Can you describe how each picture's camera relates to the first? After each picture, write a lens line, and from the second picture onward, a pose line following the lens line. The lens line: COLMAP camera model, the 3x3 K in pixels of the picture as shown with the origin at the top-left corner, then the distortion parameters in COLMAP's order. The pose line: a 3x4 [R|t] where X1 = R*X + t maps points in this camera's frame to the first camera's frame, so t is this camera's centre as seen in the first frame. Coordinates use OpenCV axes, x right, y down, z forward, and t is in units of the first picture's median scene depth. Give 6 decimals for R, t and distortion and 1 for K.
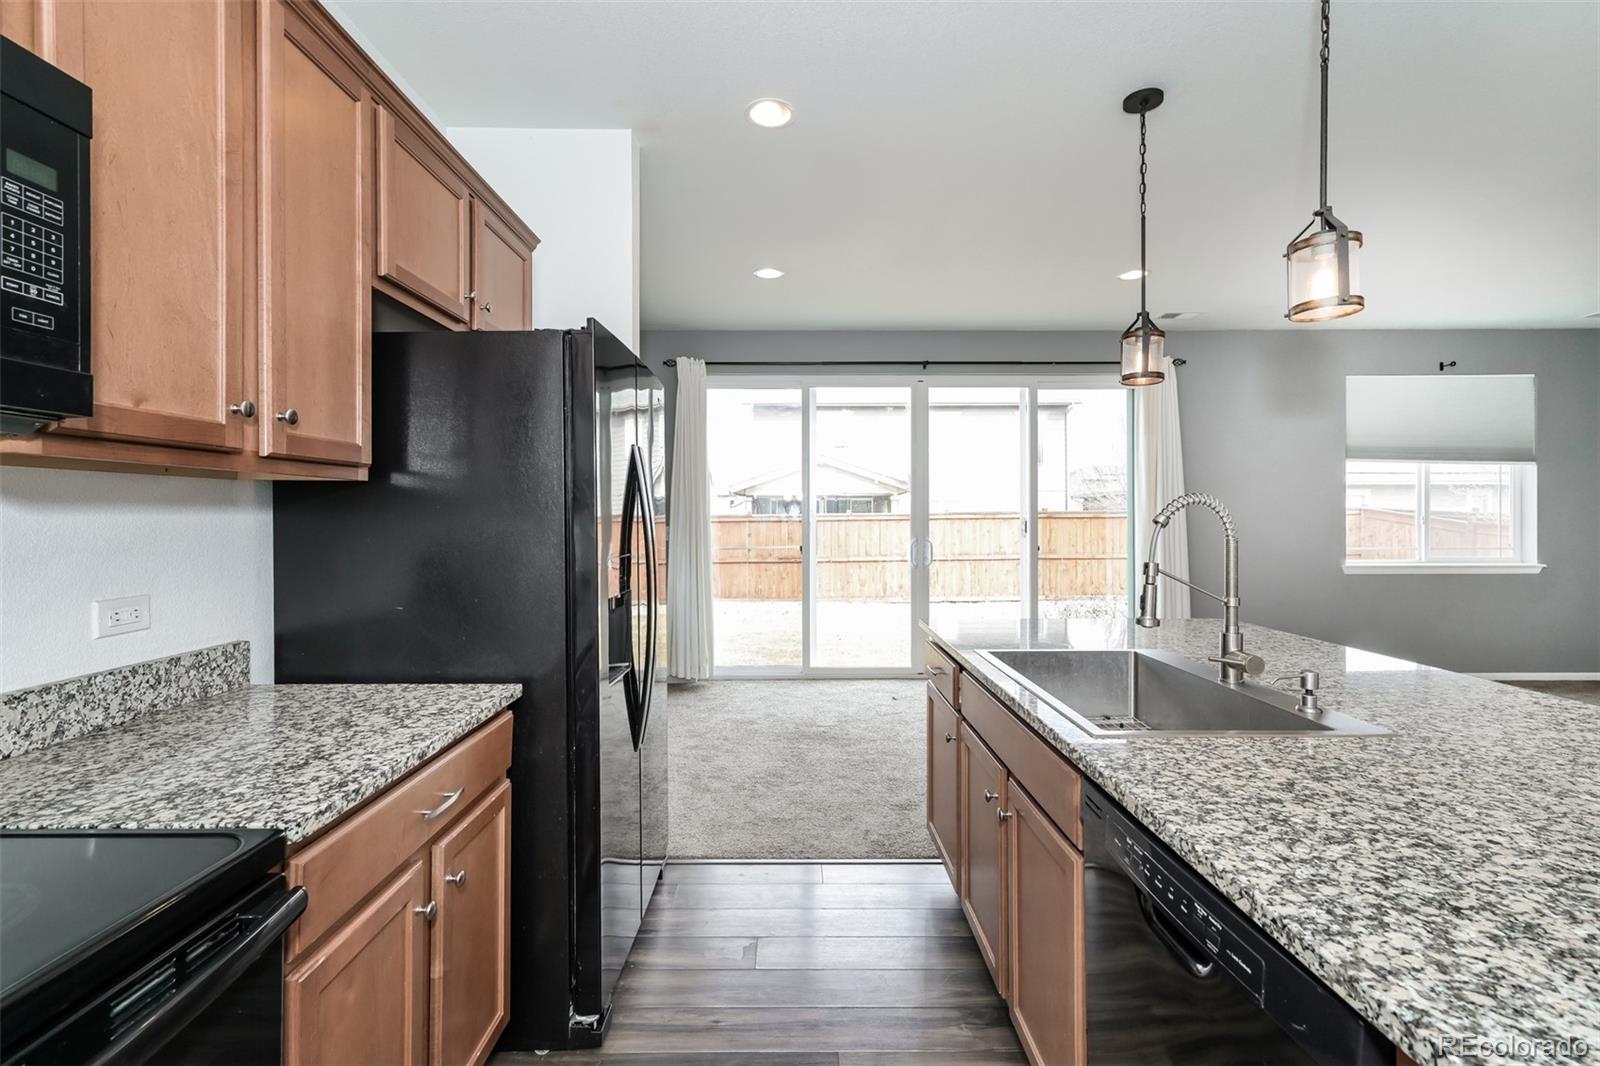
lens RADIAL K [[721.5, 0, 797.5], [0, 721.5, 515.6], [0, 0, 1]] dist [0.007150, 0.001041]
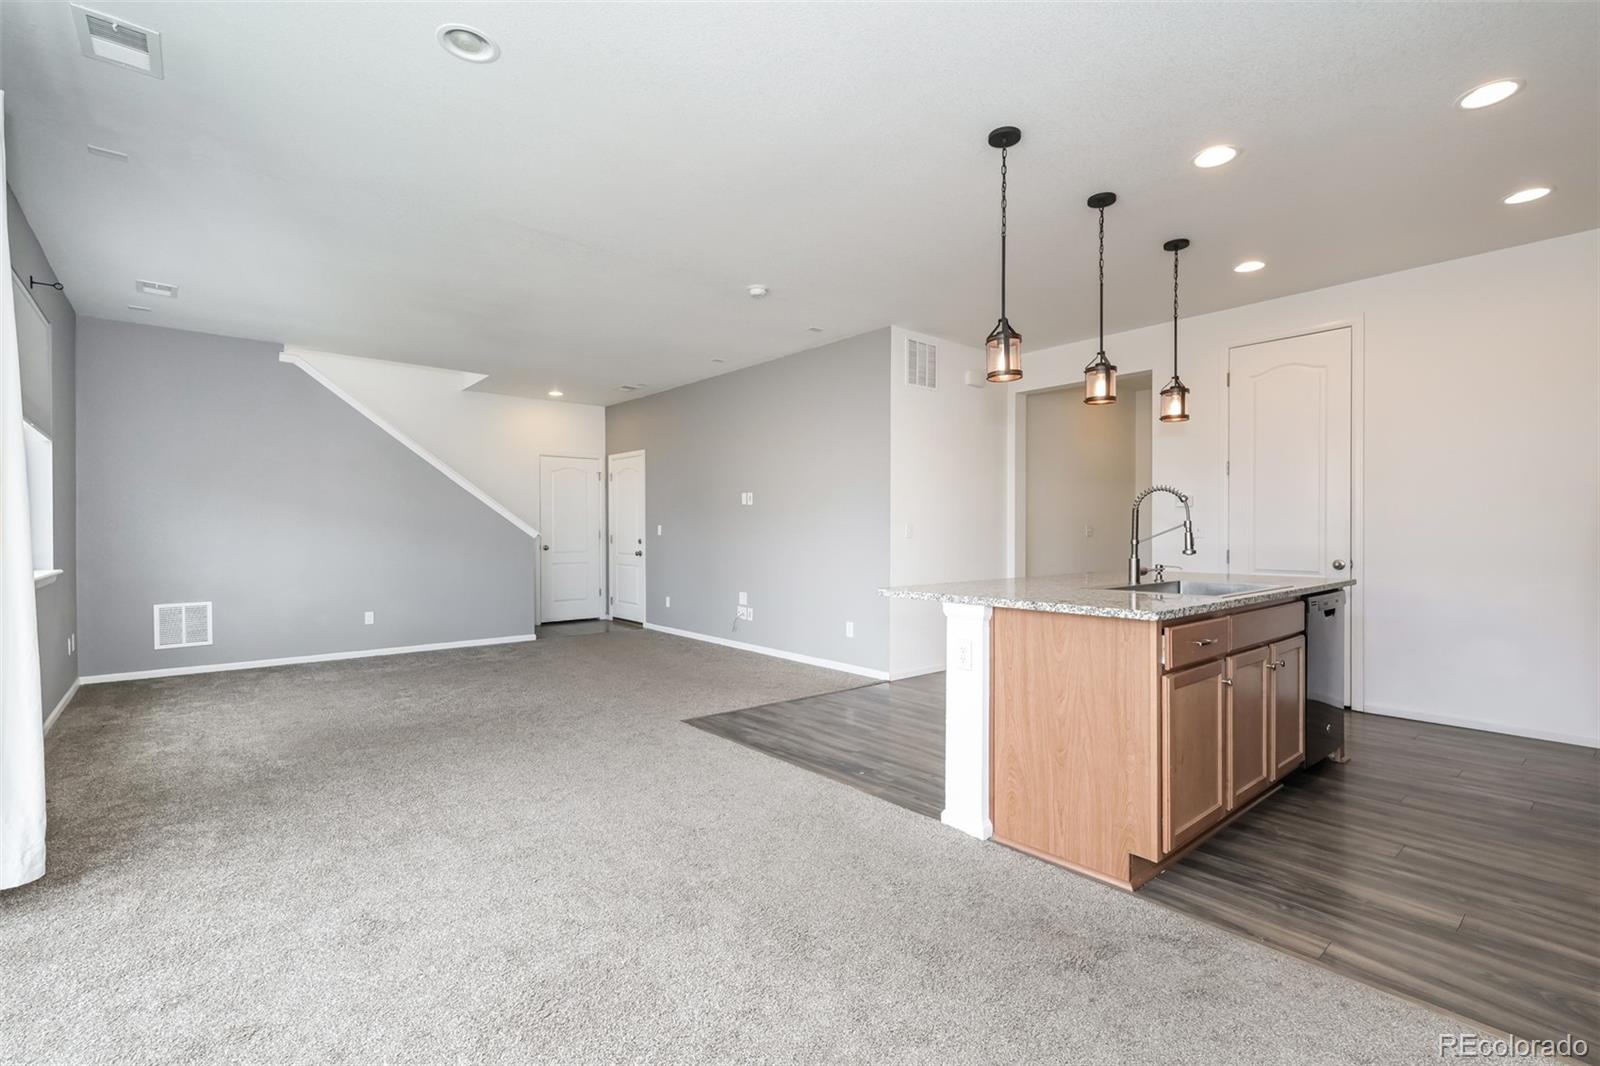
lens RADIAL K [[721.5, 0, 798.7], [0, 721.5, 530.7], [0, 0, 1]] dist [0.007150, 0.001041]
pose [[-0.641453, 0.002502, 0.767158, -0.207912], [0.002295, 0.999996, -0.001343, 0.065536], [-0.767159, 0.000899, -0.641457, 2.094666]]
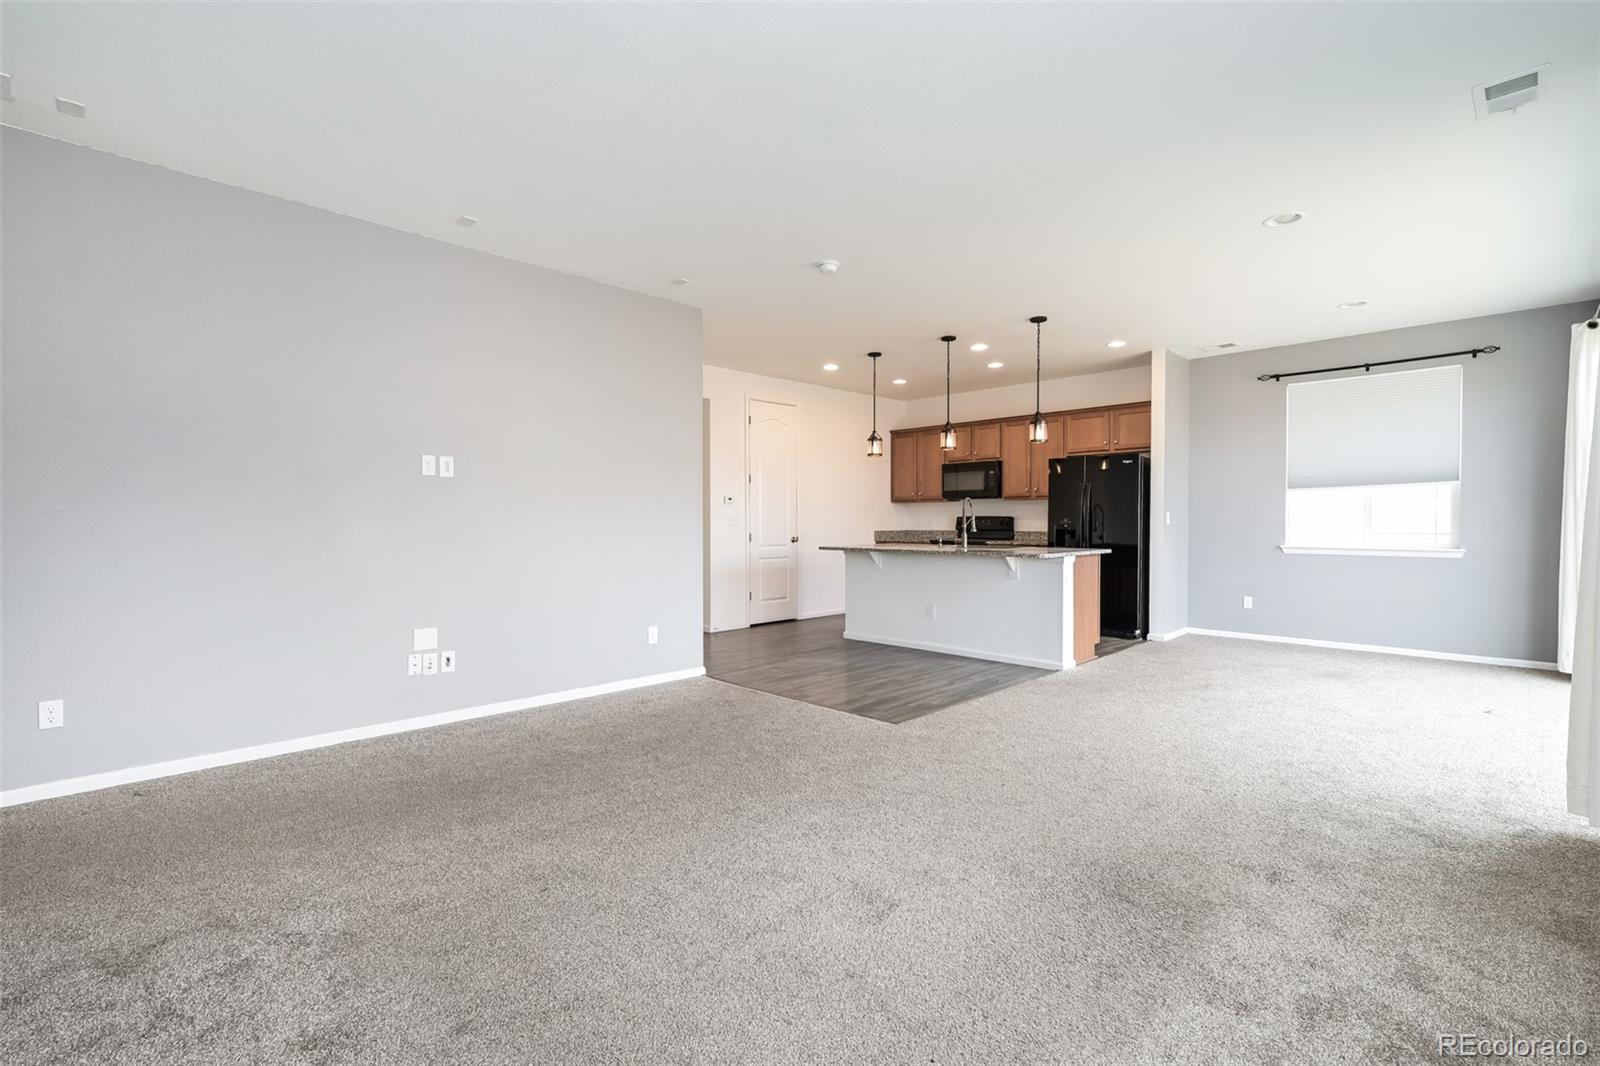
lens RADIAL K [[721.5, 0, 806.3], [0, 721.5, 533.4], [0, 0, 1]] dist [0.007150, 0.001041]
pose [[-0.708165, 0.014935, -0.705889, 2.734707], [0.002694, 0.999826, 0.018451, 0.061645], [0.706042, 0.011165, -0.708082, 2.201992]]
